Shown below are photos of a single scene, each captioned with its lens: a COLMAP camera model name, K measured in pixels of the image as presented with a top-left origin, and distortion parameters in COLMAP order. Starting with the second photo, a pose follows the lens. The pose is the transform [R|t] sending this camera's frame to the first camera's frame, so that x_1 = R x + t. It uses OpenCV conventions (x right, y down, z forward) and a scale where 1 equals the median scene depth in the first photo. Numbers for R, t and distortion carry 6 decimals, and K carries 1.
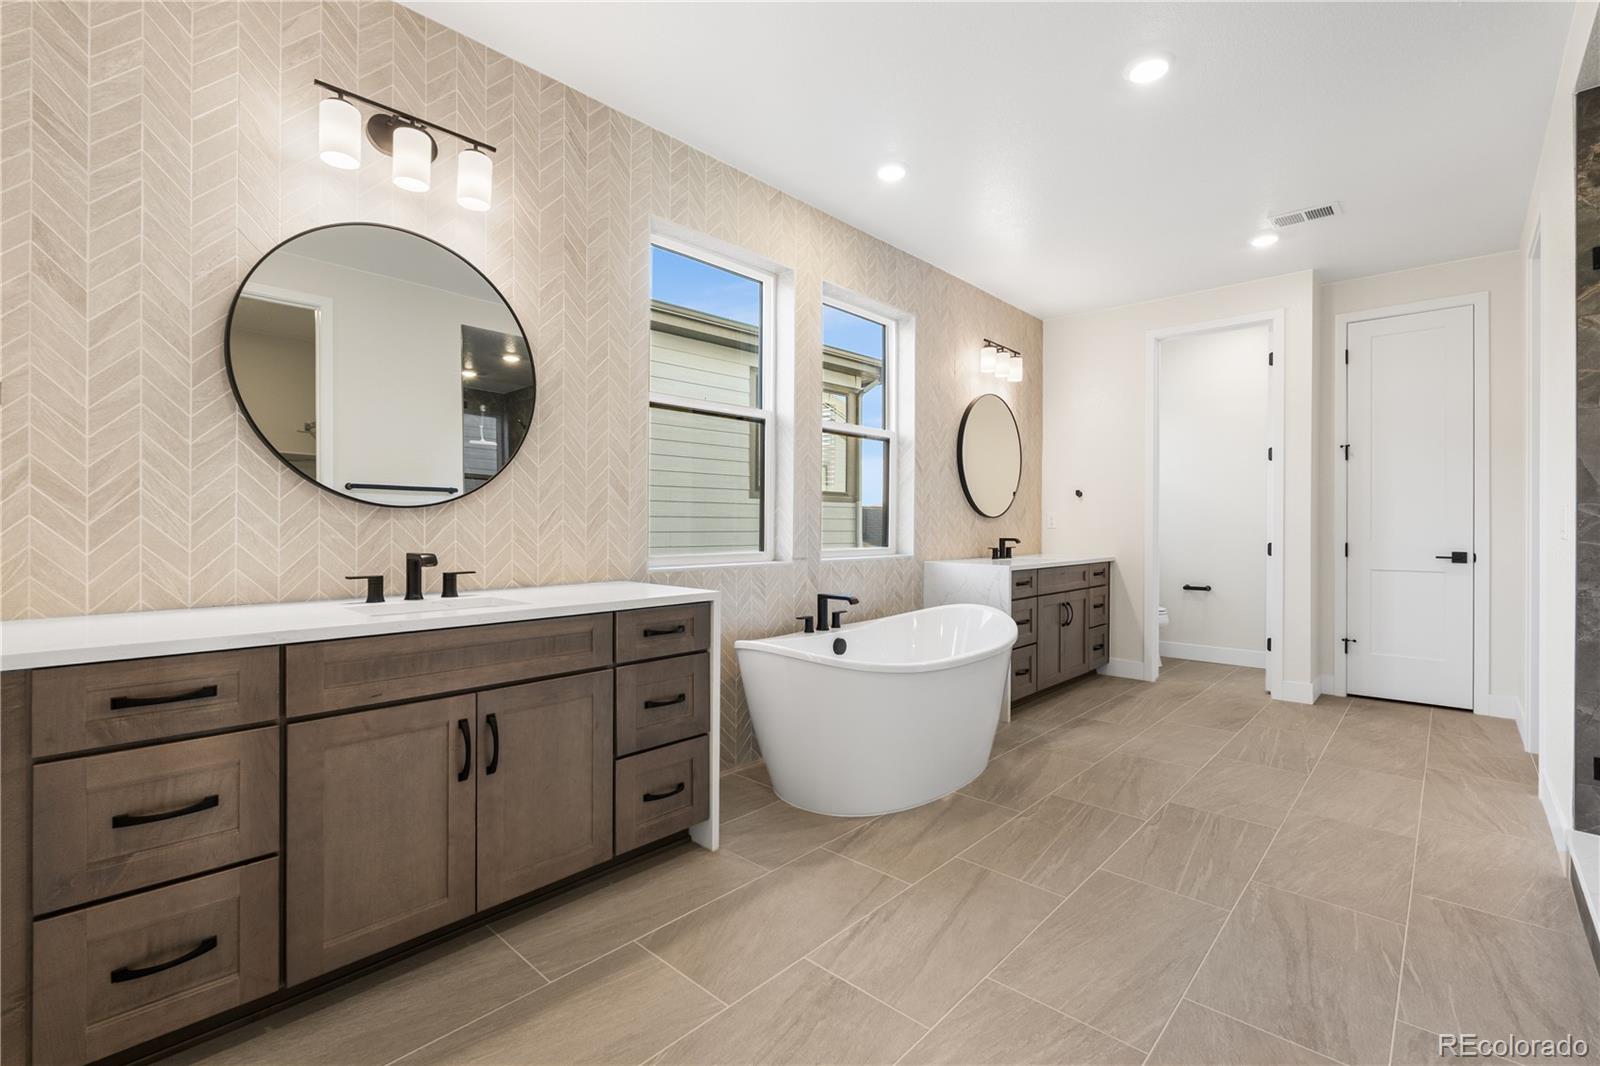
lens RADIAL K [[735.3, 0, 800.5], [0, 735.3, 522.8], [0, 0, 1]] dist [-0.006029, 0.000969]
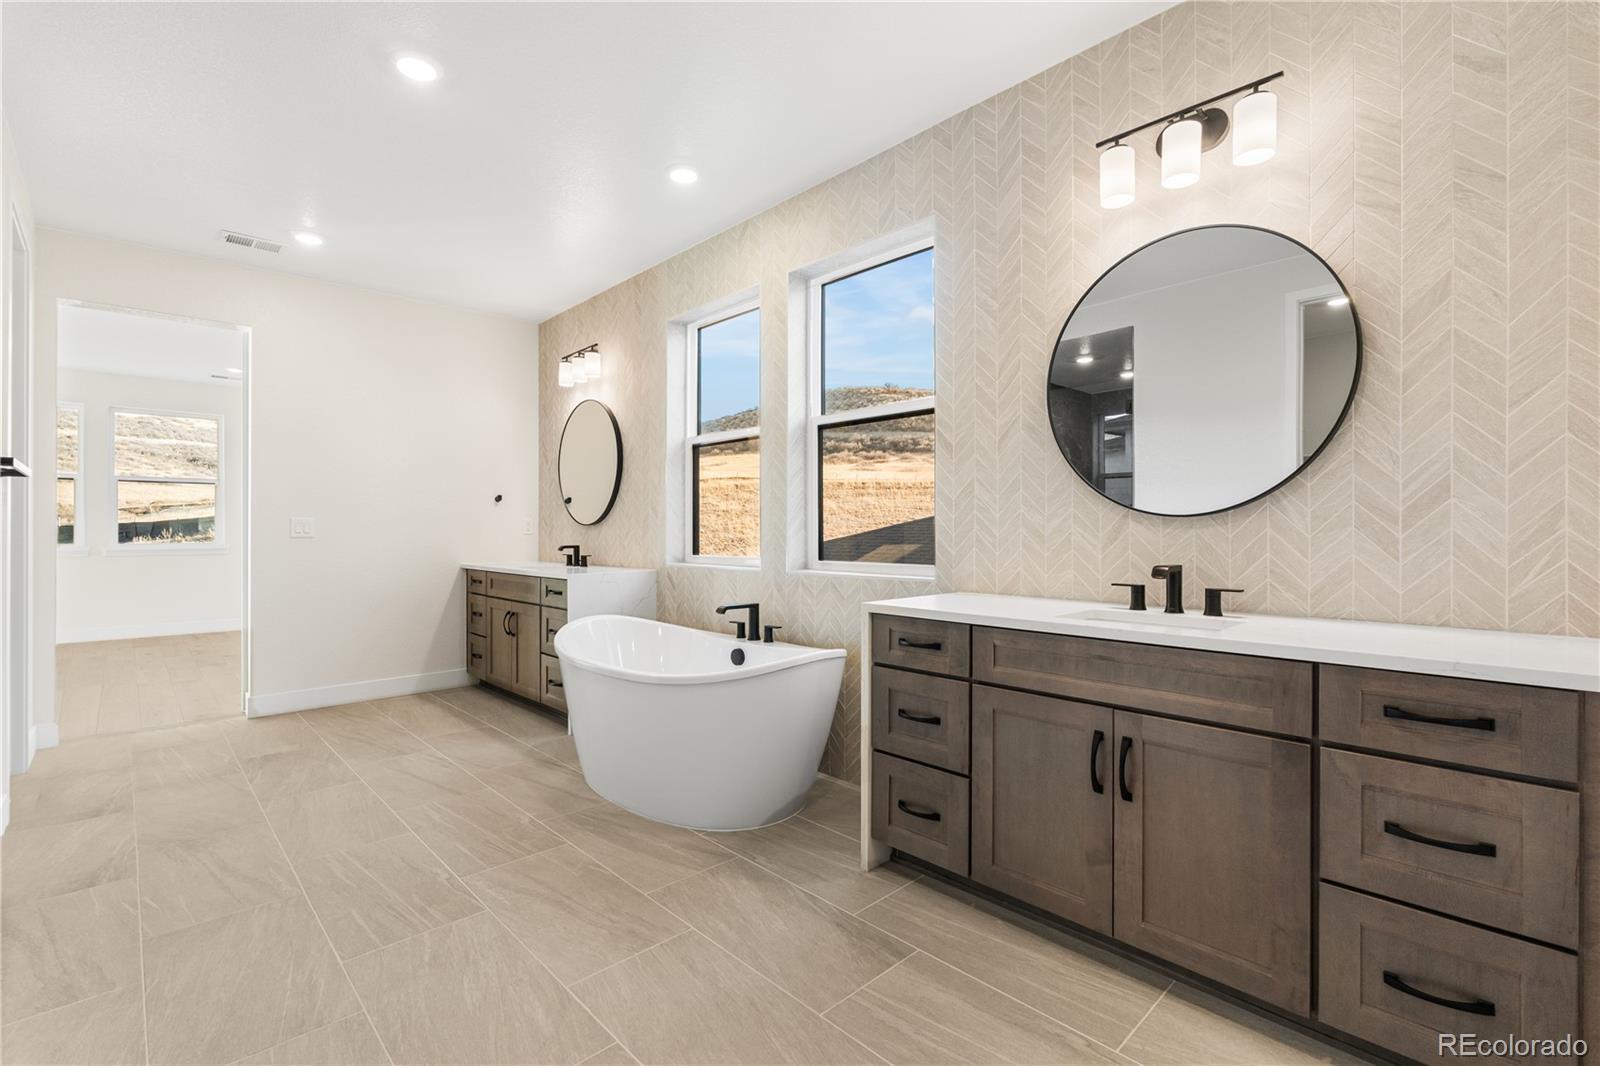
lens RADIAL K [[735.3, 0, 783.6], [0, 735.3, 526.1], [0, 0, 1]] dist [-0.006029, 0.000969]
pose [[-0.107129, -0.015079, -0.994131, 0.987713], [-0.003503, 0.999885, -0.014788, 0.008597], [0.994239, 0.001899, -0.107170, 1.128596]]
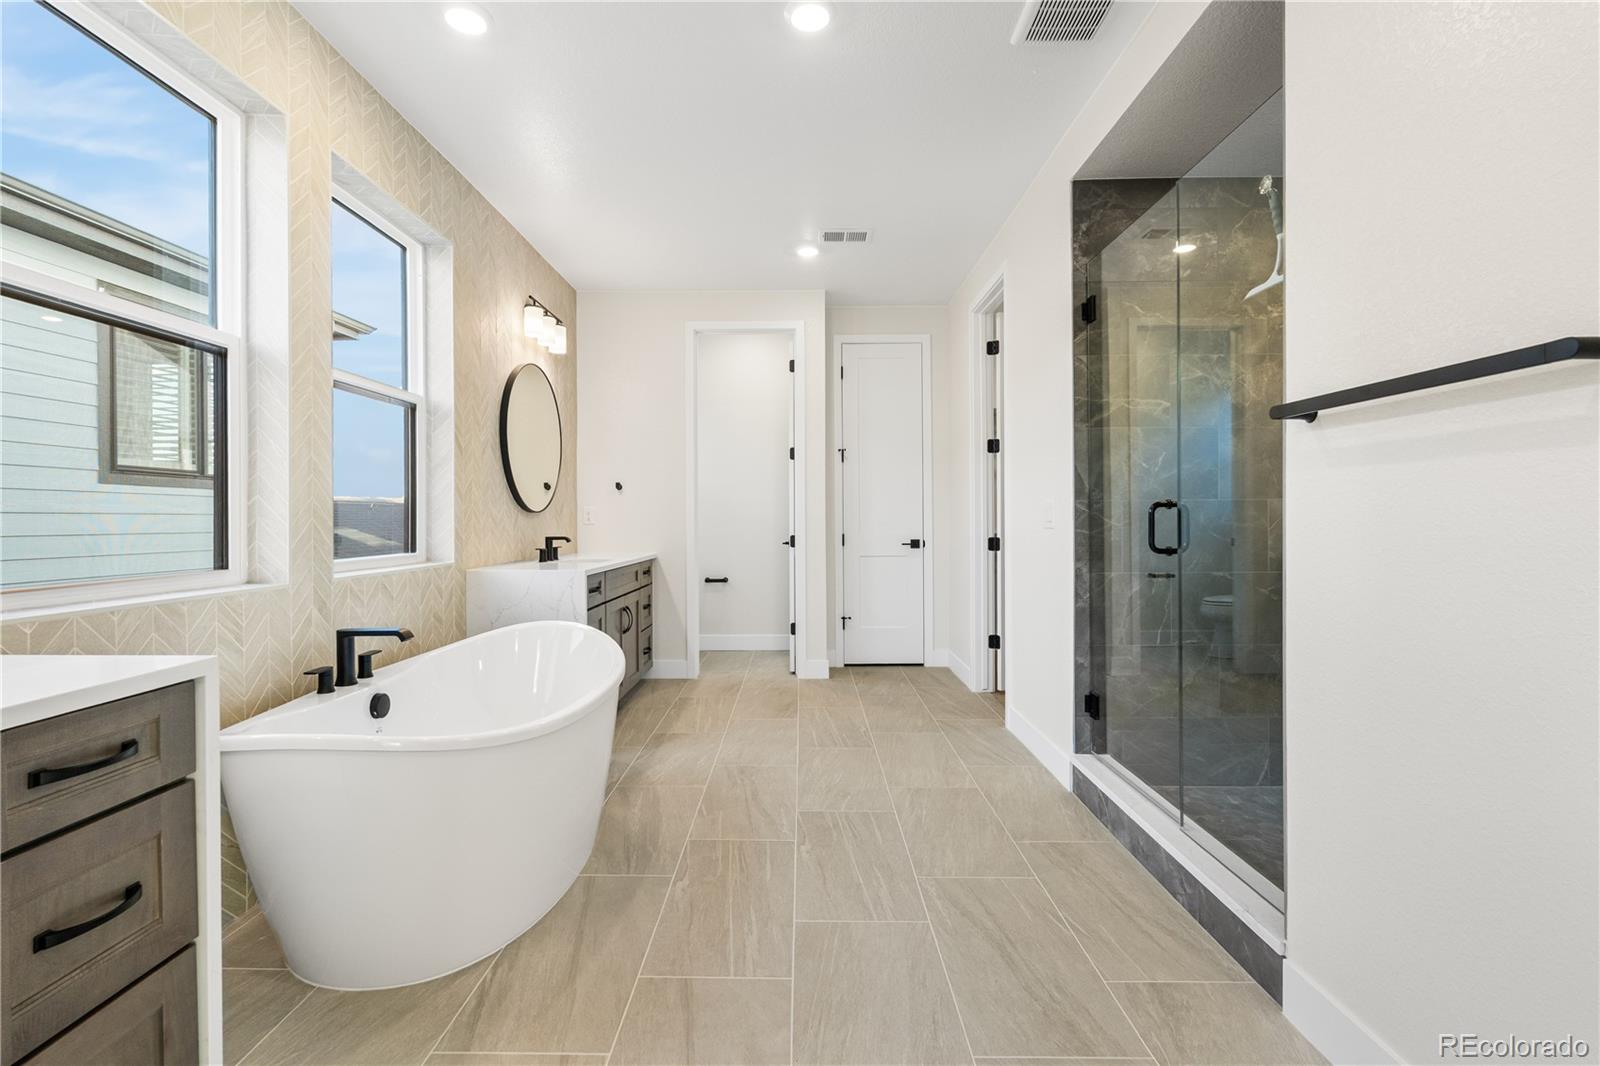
lens RADIAL K [[735.3, 0, 809.1], [0, 735.3, 523.8], [0, 0, 1]] dist [-0.006029, 0.000969]
pose [[0.737545, -0.011873, 0.675193, -0.103049], [0.006163, 0.999922, 0.010851, -0.001649], [-0.675270, -0.003842, 0.737561, 0.238882]]
